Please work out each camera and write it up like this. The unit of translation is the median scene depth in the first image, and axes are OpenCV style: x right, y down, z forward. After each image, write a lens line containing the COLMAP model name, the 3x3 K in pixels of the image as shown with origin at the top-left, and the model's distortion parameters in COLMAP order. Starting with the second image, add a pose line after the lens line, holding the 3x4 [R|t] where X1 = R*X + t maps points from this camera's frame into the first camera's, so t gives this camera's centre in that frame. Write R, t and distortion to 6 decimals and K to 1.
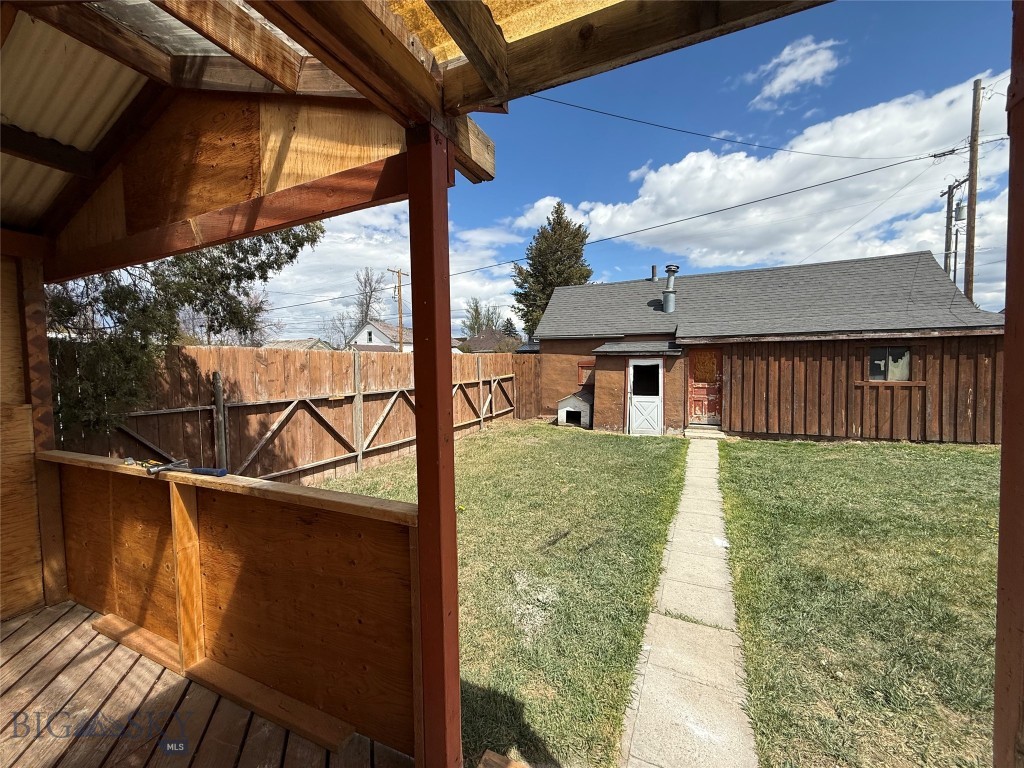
lens RADIAL K [[411.0, 0, 511.7], [0, 411.0, 386.2], [0, 0, 1]] dist [0.001197, -0.000215]
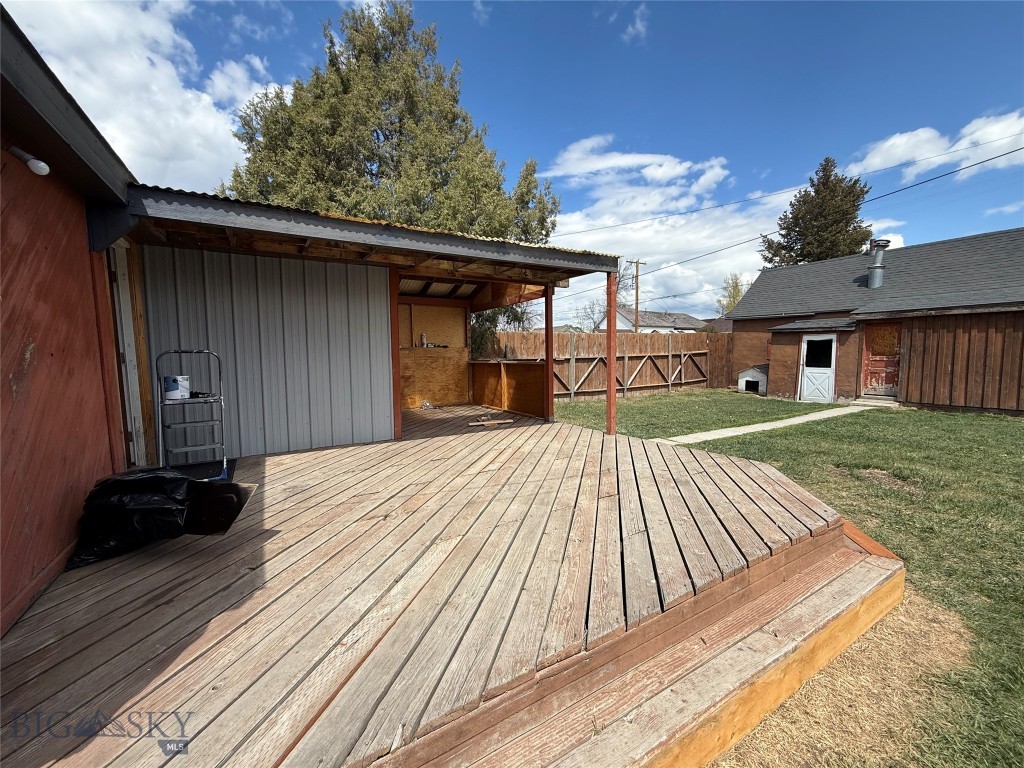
lens RADIAL K [[411.0, 0, 510.8], [0, 411.0, 385.4], [0, 0, 1]] dist [0.001197, -0.000215]
pose [[0.828800, 0.047859, -0.557495, 0.265439], [-0.027324, 0.998609, 0.045105, 0.045075], [0.558878, -0.022149, 0.828954, -0.403988]]
